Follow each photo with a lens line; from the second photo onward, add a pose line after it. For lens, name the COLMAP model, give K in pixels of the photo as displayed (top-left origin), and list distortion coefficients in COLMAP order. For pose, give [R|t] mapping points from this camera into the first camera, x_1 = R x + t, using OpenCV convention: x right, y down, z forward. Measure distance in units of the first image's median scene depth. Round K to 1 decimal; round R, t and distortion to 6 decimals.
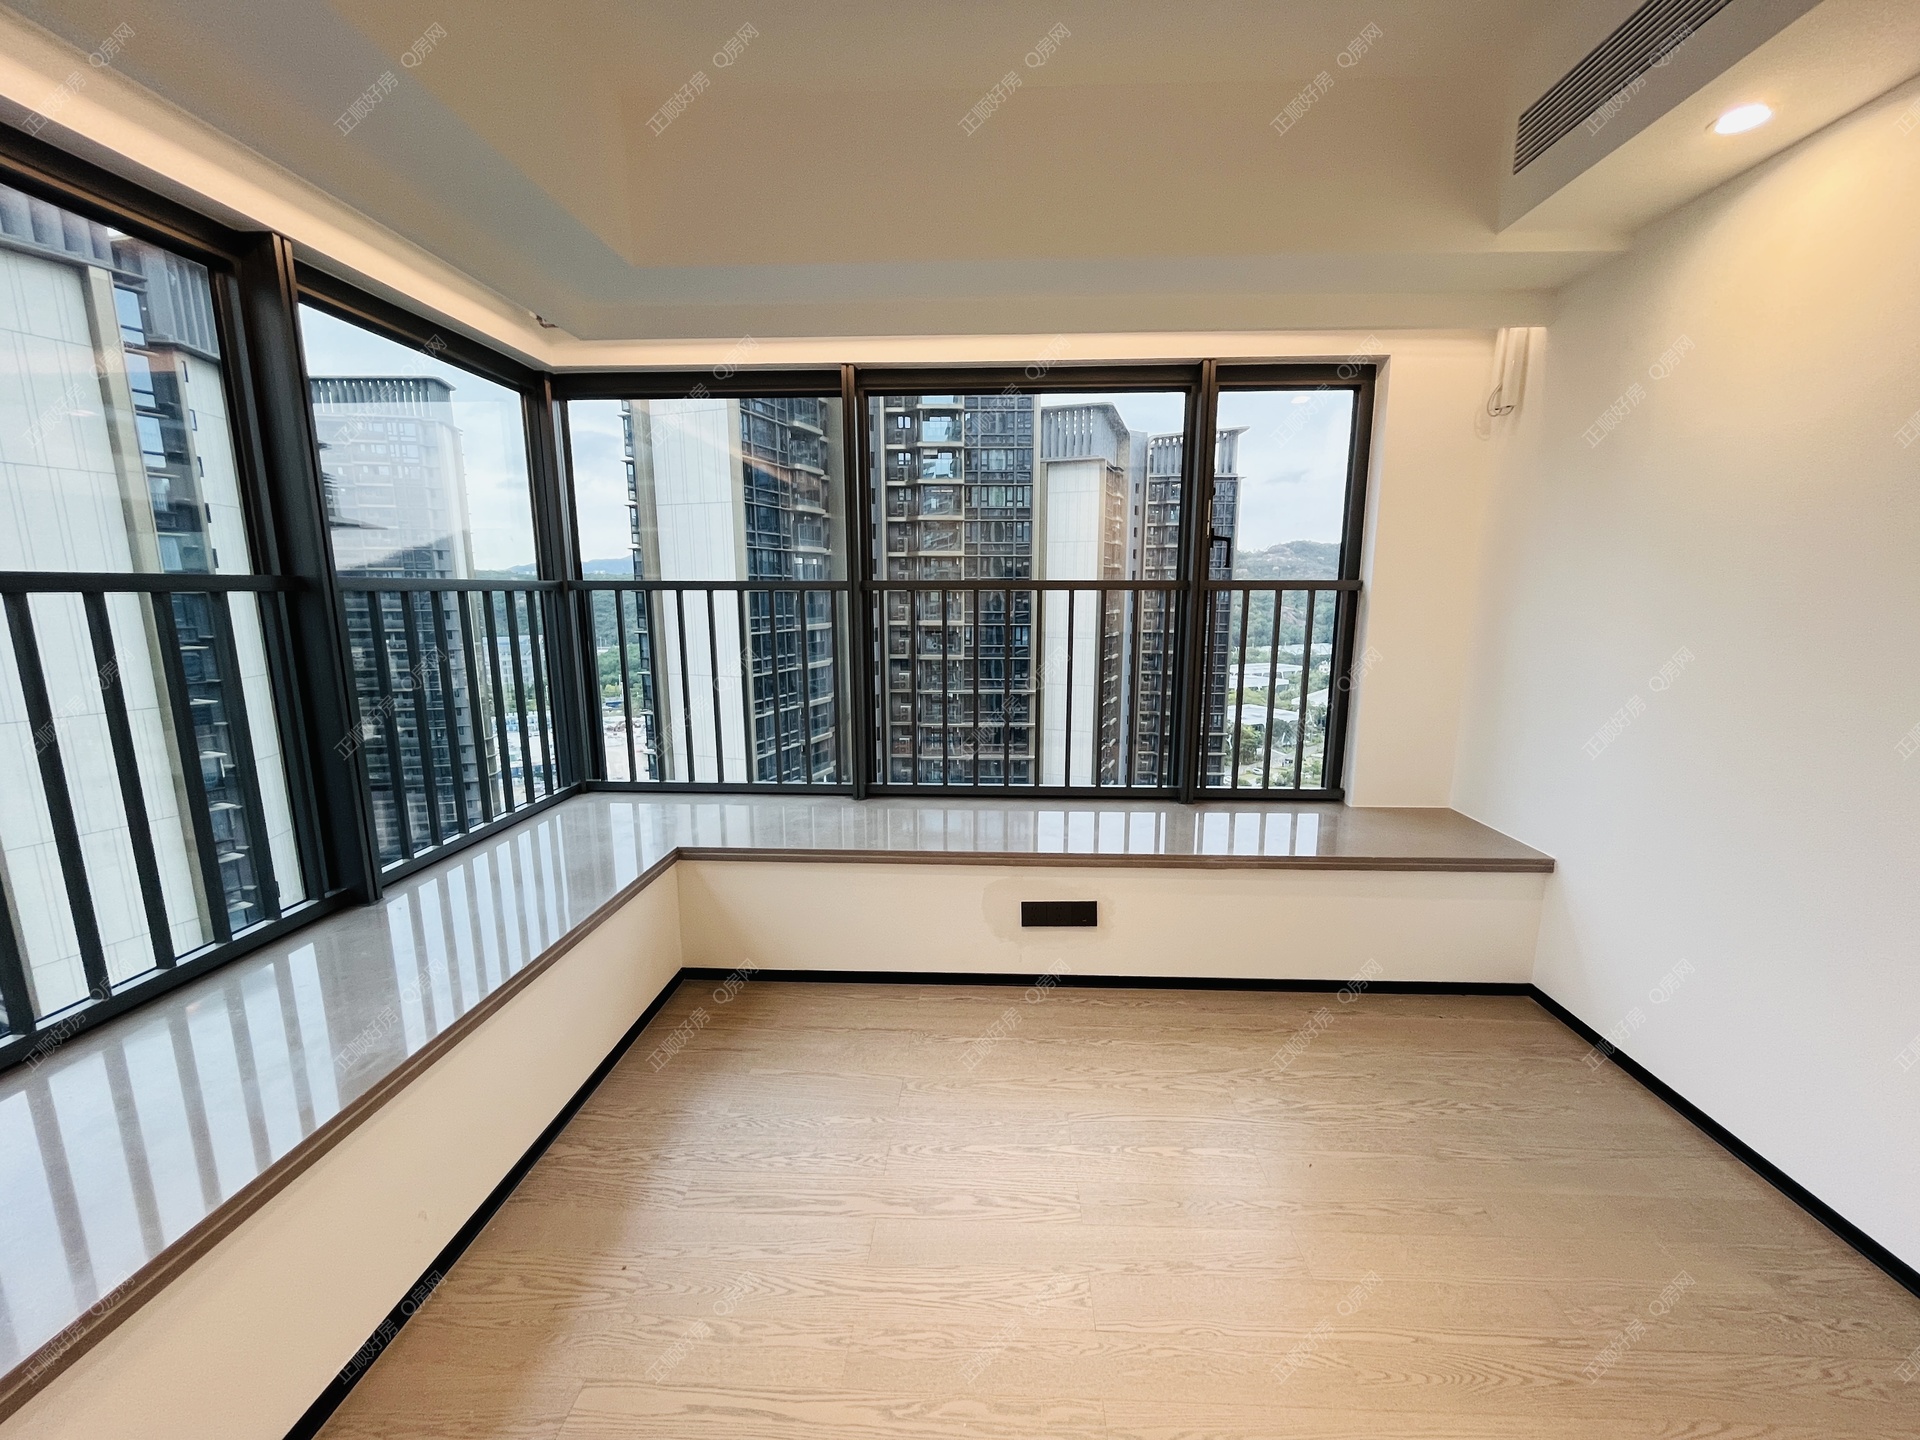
lens RADIAL K [[788.8, 0, 968.0], [0, 788.8, 732.2], [0, 0, 1]] dist [-0.001330, -0.000340]
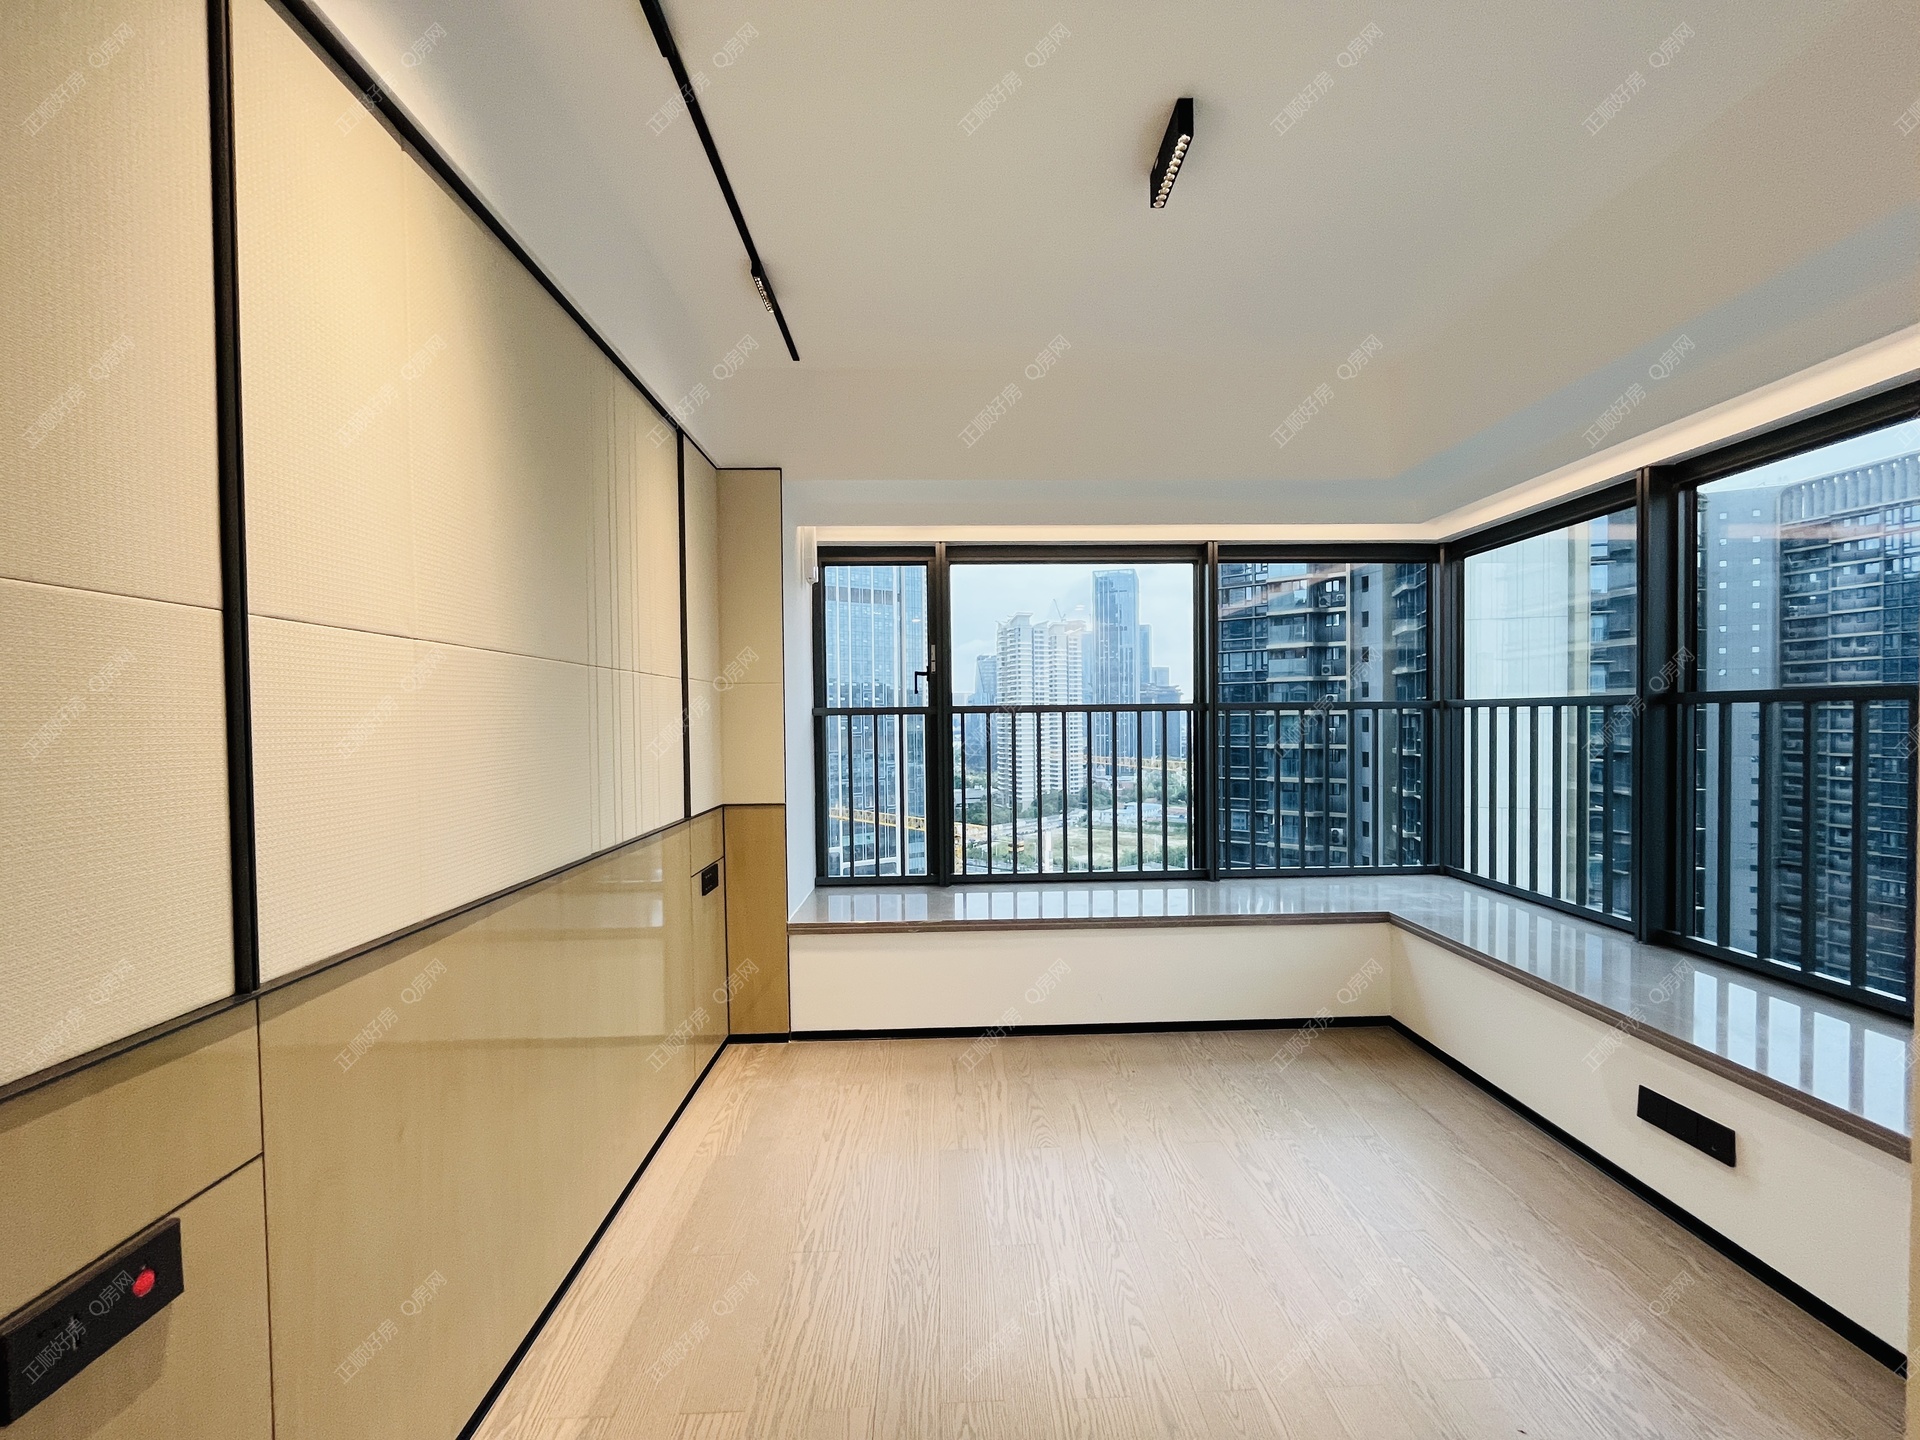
lens RADIAL K [[788.8, 0, 968.0], [0, 788.8, 732.2], [0, 0, 1]] dist [-0.001330, -0.000340]
pose [[0.075257, 0.018320, -0.996996, 0.809095], [-0.166399, 0.986043, 0.005558, -0.029713], [0.983182, 0.165481, 0.077255, 0.204743]]
